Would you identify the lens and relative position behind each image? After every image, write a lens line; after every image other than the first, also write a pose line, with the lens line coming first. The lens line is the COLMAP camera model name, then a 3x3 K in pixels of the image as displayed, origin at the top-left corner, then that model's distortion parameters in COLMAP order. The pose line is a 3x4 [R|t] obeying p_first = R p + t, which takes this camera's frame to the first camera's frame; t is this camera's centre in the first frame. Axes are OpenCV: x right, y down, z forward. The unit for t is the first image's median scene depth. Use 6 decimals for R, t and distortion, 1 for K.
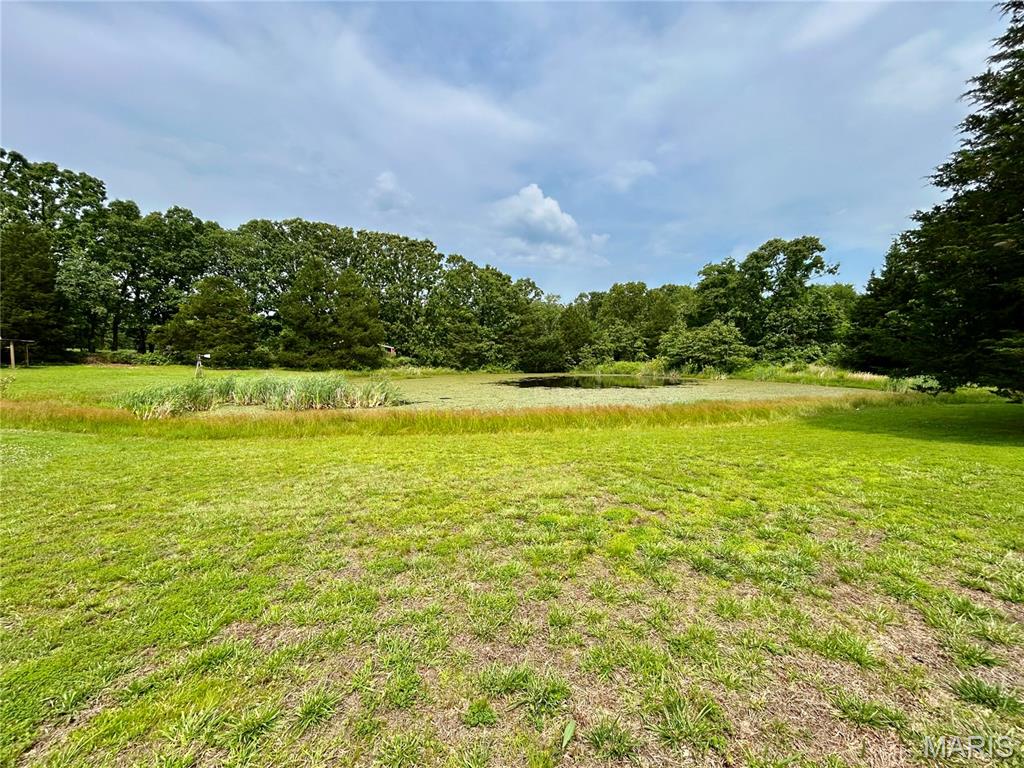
lens RADIAL K [[409.9, 0, 512.0], [0, 409.9, 384.0], [0, 0, 1]] dist [0.001436, 0.000106]
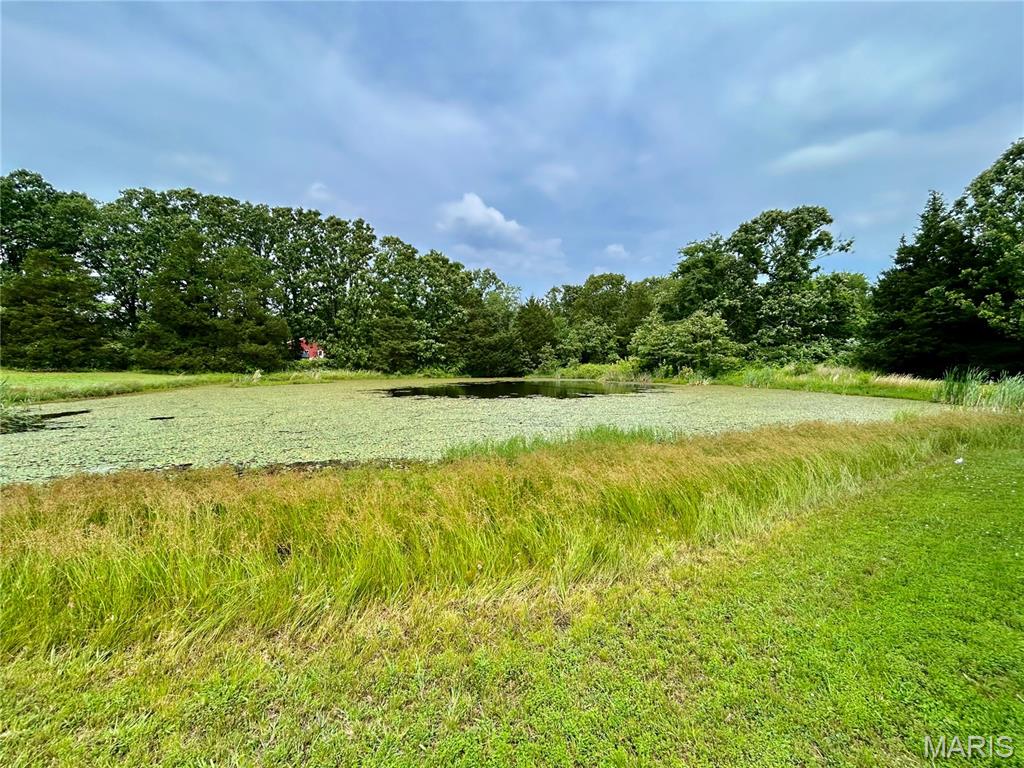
lens RADIAL K [[413.9, 0, 512.0], [0, 413.9, 384.0], [0, 0, 1]] dist [-0.001464, -0.000046]
pose [[0.999998, 0.000794, -0.001907, 0.130237], [-0.000824, 0.999878, -0.015611, -0.001077], [0.001895, 0.015612, 0.999876, 0.187551]]
